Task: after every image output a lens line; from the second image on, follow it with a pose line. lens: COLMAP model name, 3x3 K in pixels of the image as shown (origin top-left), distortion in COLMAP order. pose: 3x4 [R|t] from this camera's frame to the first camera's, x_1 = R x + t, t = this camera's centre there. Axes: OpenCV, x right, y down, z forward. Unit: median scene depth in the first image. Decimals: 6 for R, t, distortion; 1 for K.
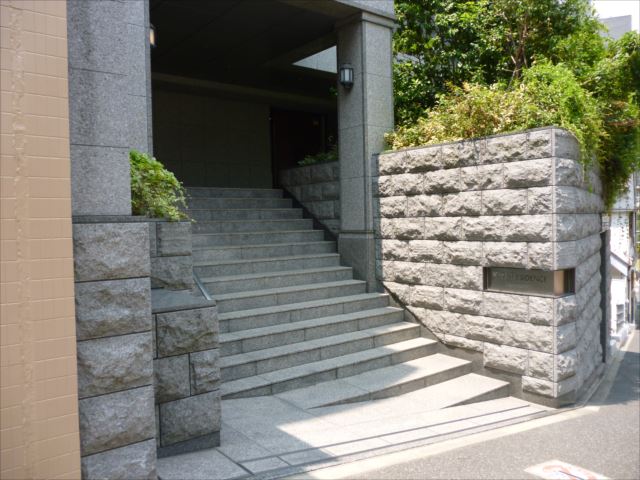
lens RADIAL K [[529.7, 0, 320.3], [0, 529.7, 240.7], [0, 0, 1]] dist [-0.030660, 0.000952]
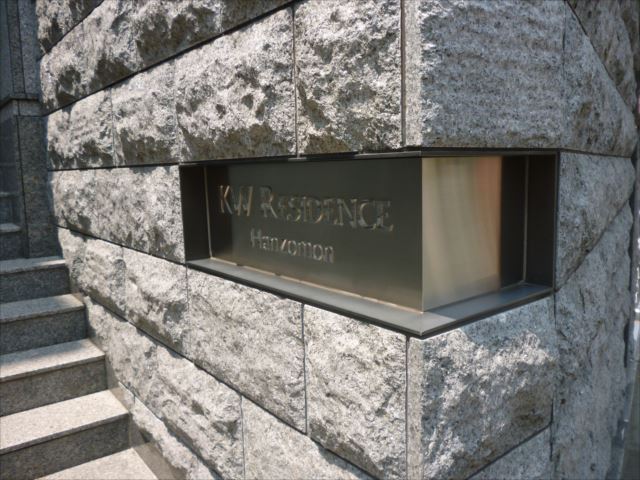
lens RADIAL K [[529.7, 0, 319.7], [0, 529.7, 239.2], [0, 0, 1]] dist [-0.030660, 0.000952]
pose [[0.999959, -0.005122, -0.007458, 0.389416], [0.005827, 0.995182, 0.097873, 0.061711], [0.006921, -0.097913, 0.995171, 0.787462]]
